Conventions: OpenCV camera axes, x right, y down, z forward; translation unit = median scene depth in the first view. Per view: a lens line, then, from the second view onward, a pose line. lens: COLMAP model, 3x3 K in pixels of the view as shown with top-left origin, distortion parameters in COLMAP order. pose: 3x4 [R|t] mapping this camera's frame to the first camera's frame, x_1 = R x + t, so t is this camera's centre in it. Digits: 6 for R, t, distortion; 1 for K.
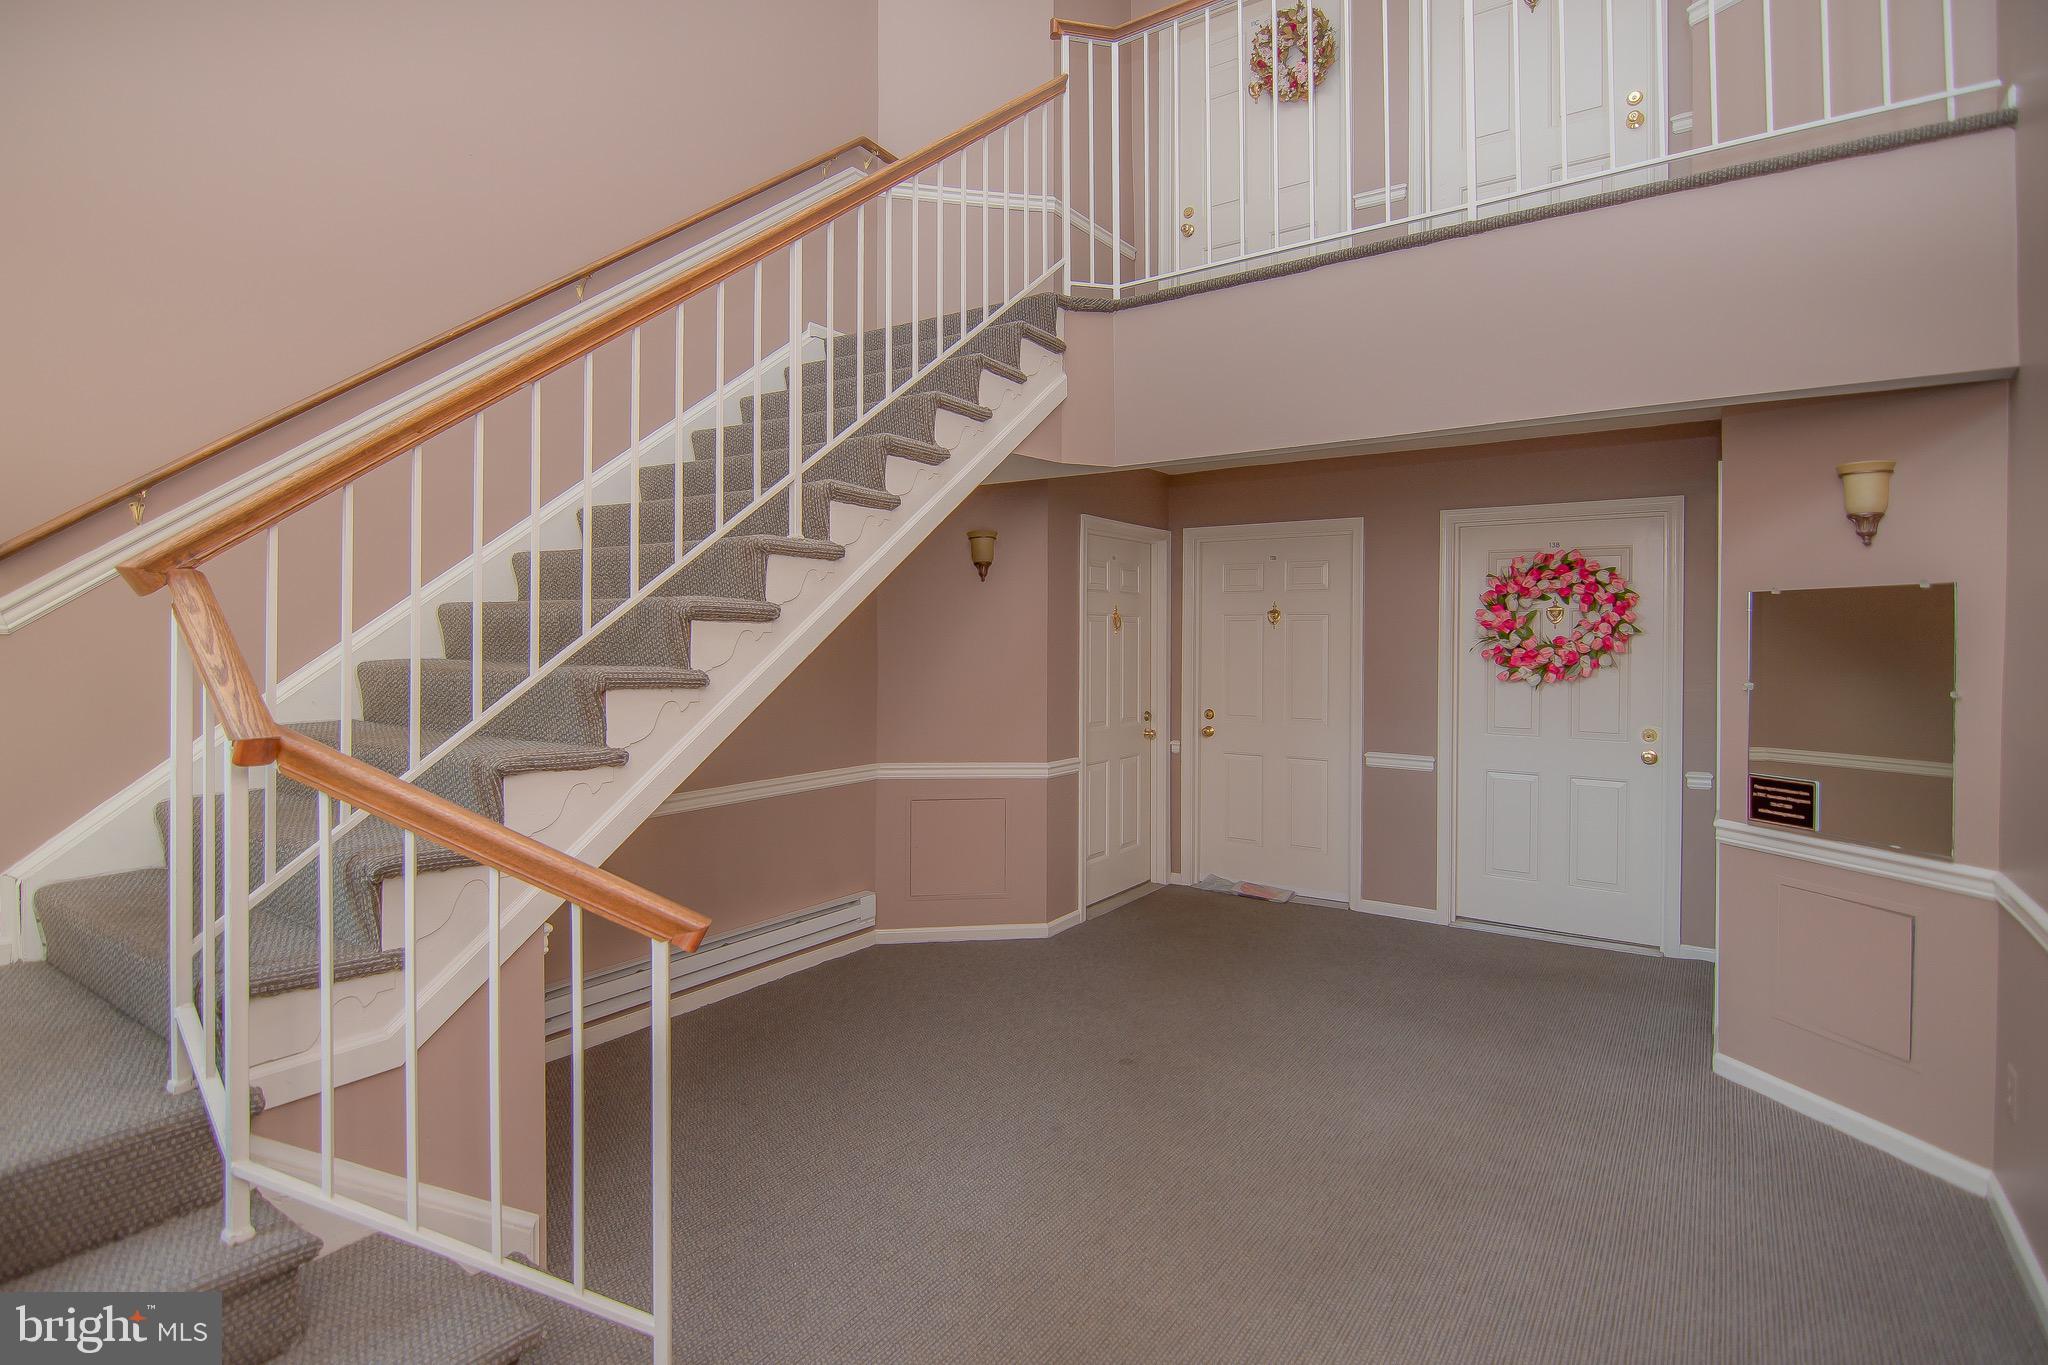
lens RADIAL K [[998.9, 0, 1021.9], [0, 998.9, 628.8], [0, 0, 1]] dist [-0.000085, -0.000018]
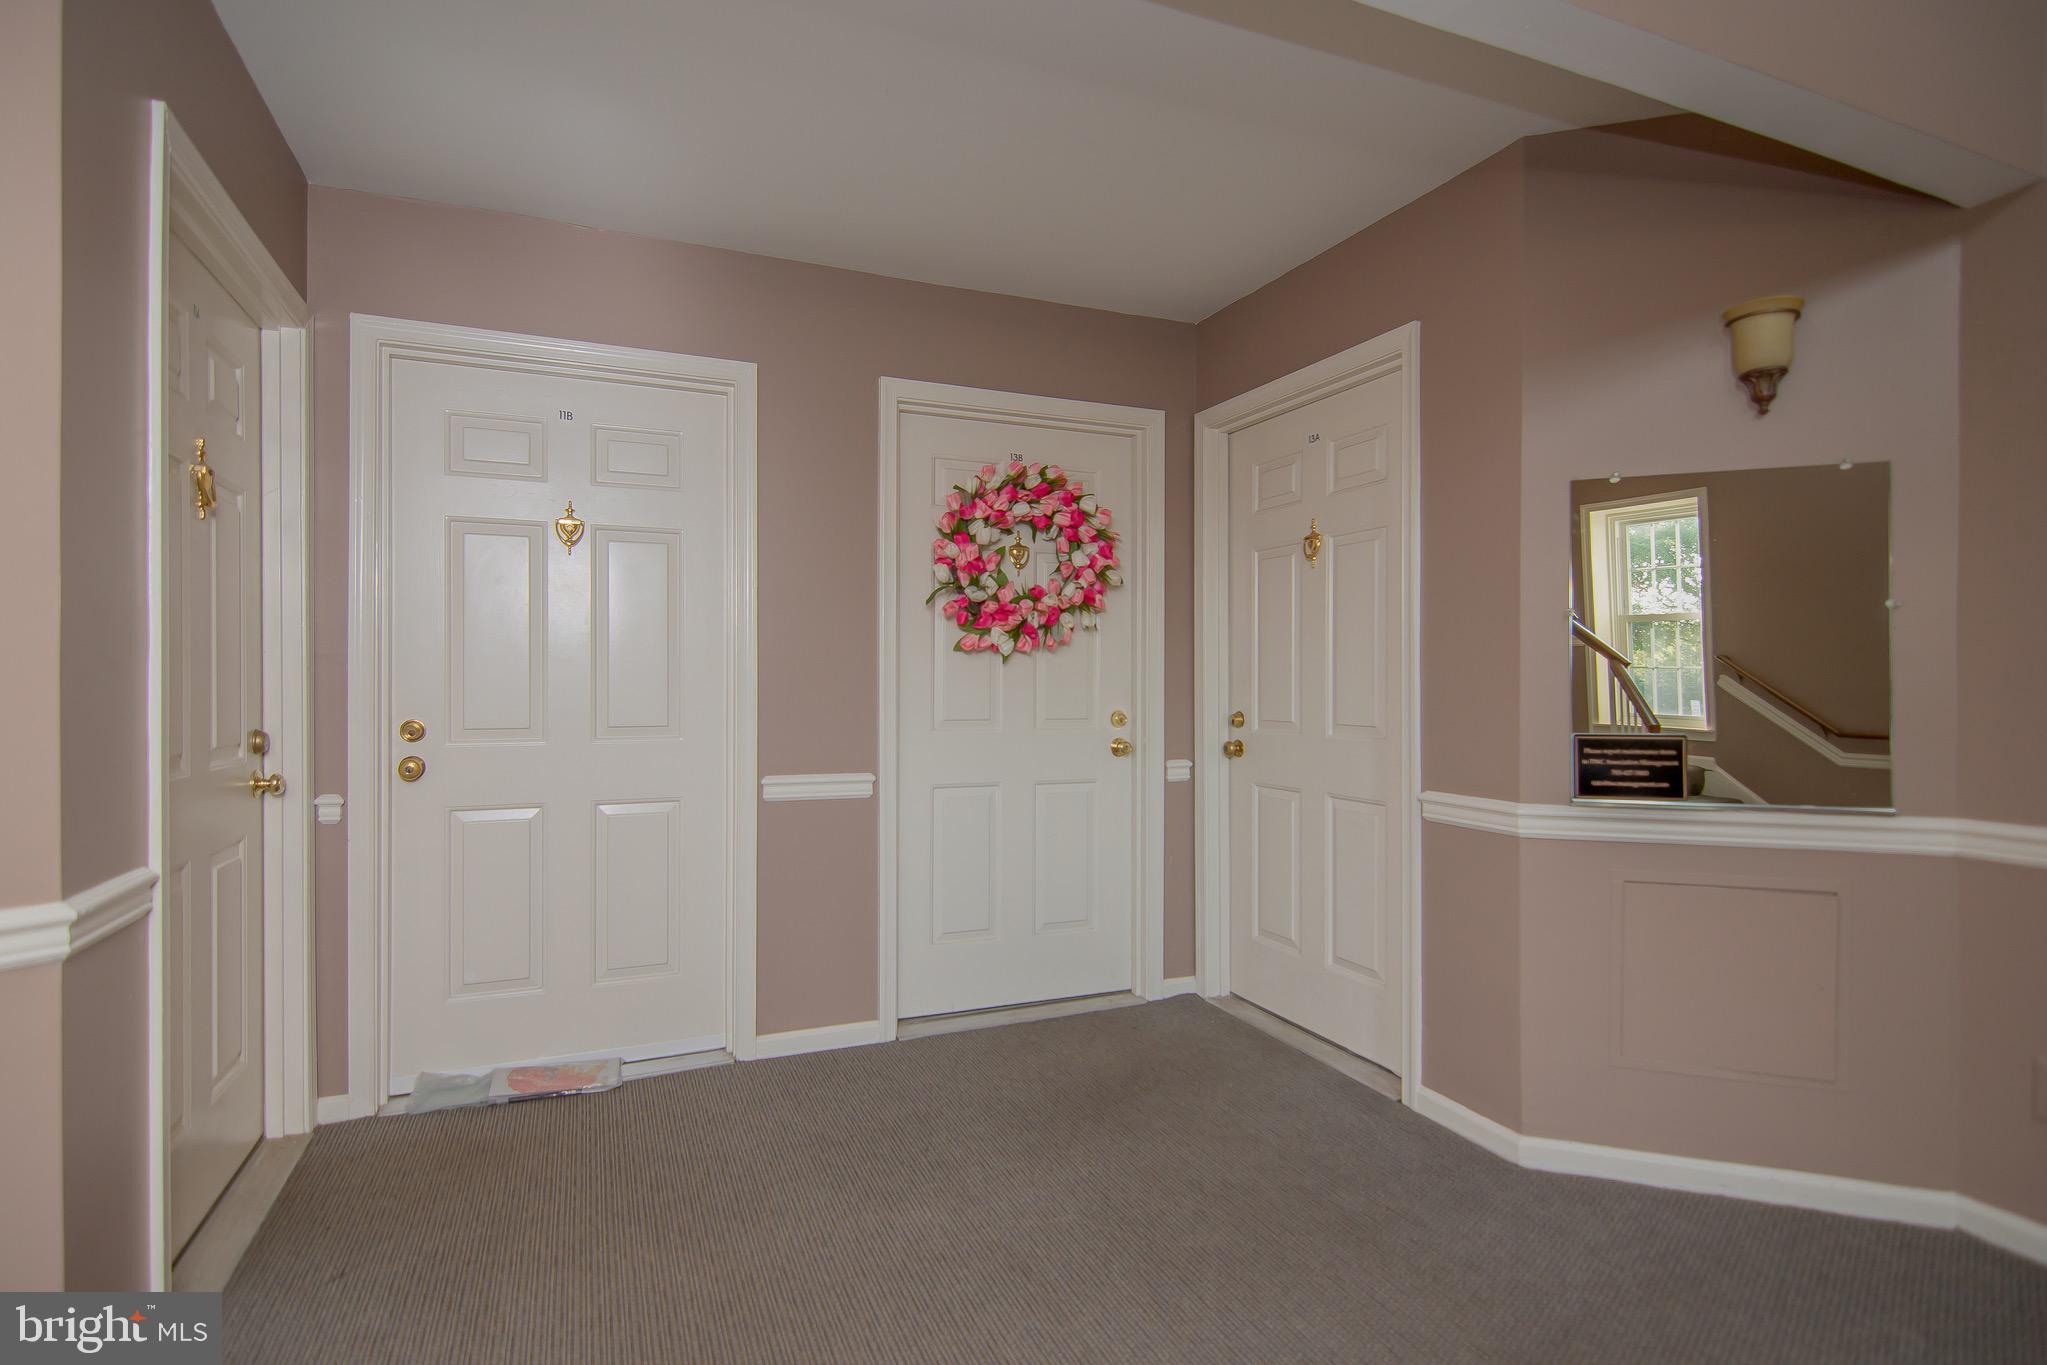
lens RADIAL K [[971.8, 0, 1019.6], [0, 971.8, 689.5], [0, 0, 1]] dist [-0.000545, -0.000644]
pose [[0.546831, -0.012377, 0.837152, -0.043557], [-0.006744, 0.999793, 0.019187, 0.067976], [-0.837216, -0.016138, 0.546634, 0.631260]]
